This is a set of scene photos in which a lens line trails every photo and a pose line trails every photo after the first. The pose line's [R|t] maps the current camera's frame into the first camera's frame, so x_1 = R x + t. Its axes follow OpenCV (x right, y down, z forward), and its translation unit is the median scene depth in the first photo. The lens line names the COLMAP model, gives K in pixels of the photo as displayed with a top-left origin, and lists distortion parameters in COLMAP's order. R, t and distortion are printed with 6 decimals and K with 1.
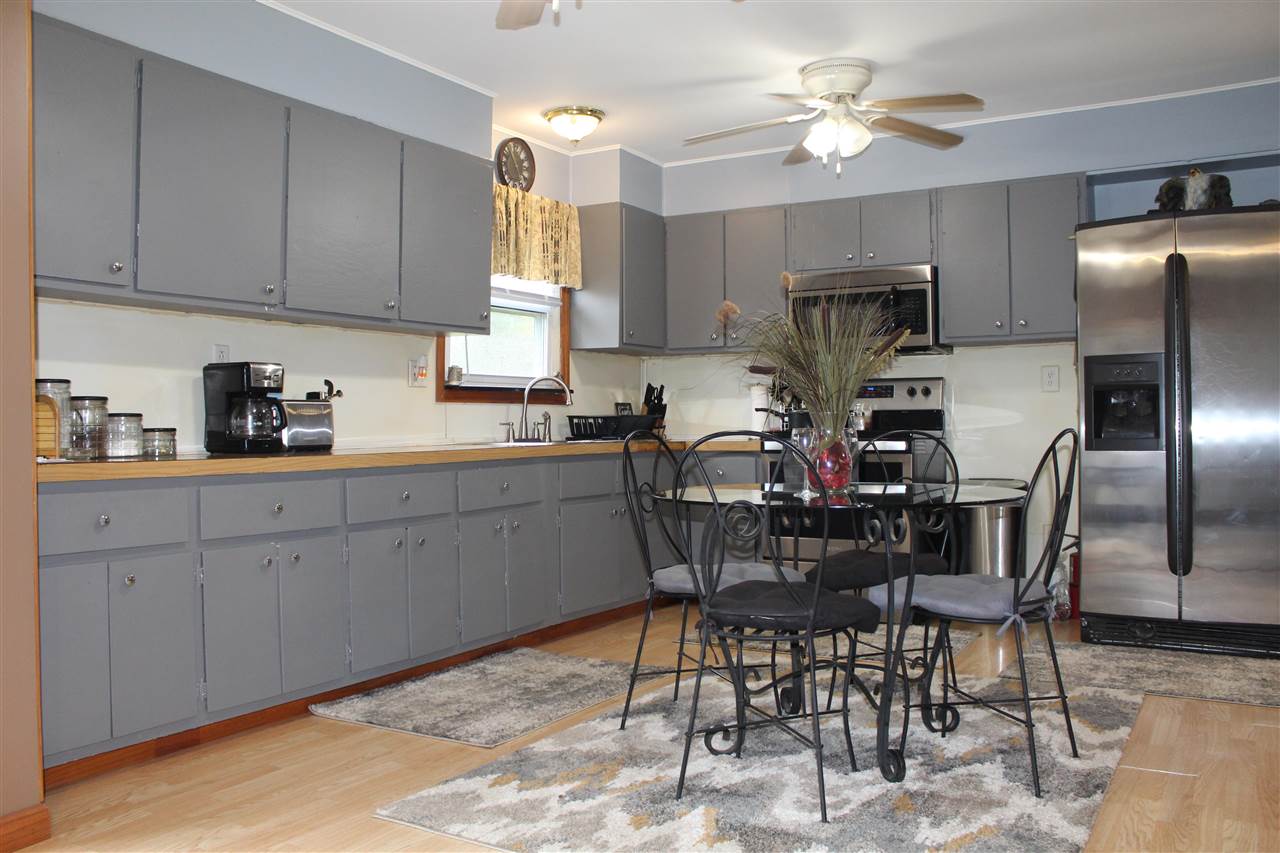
lens RADIAL K [[1056.4, 0, 599.9], [0, 1056.4, 428.3], [0, 0, 1]] dist [-0.157506, 0.135812]
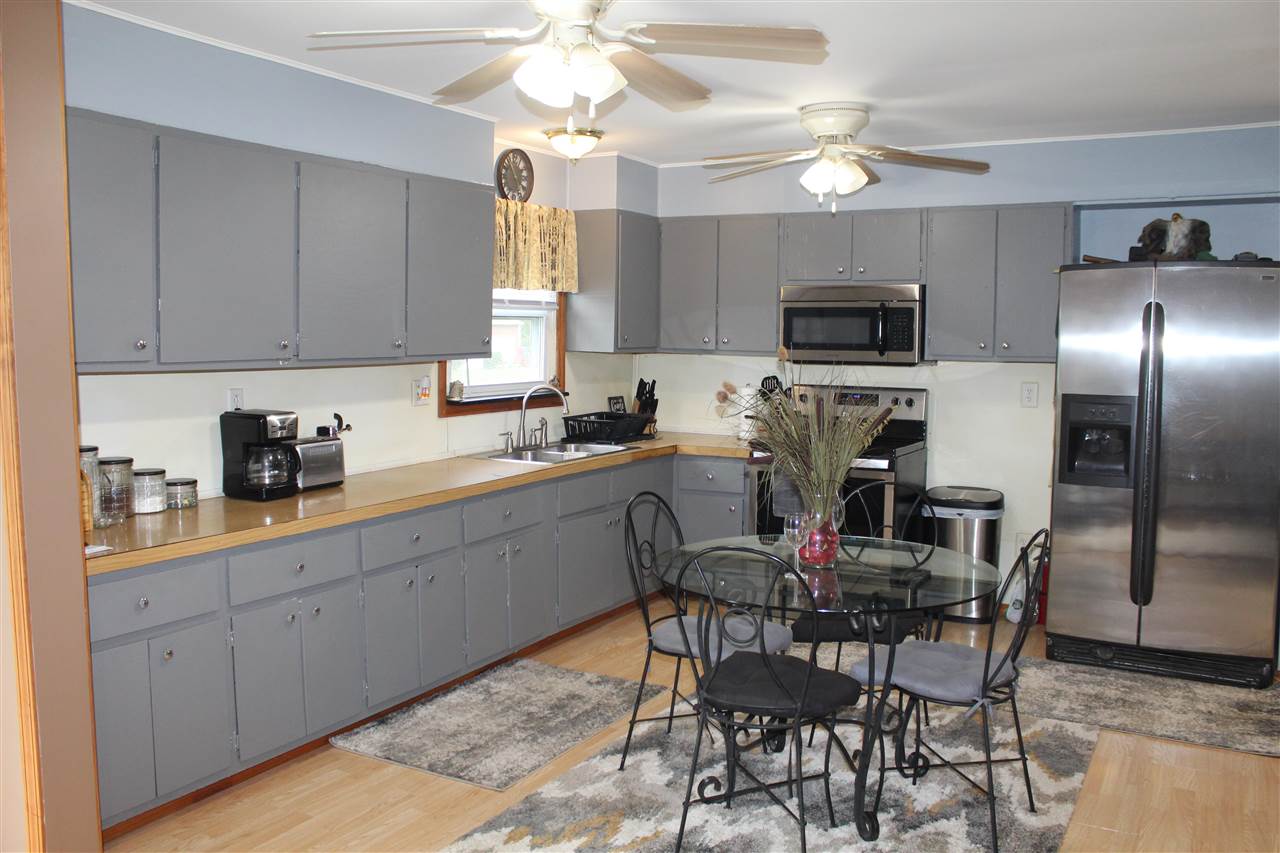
lens RADIAL K [[1056.4, 0, 599.9], [0, 1056.4, 428.3], [0, 0, 1]] dist [-0.157506, 0.135812]
pose [[0.999780, 0.008933, 0.018983, -0.021376], [-0.010563, 0.996103, 0.087566, -0.139146], [-0.018127, -0.087747, 0.995978, -0.044267]]
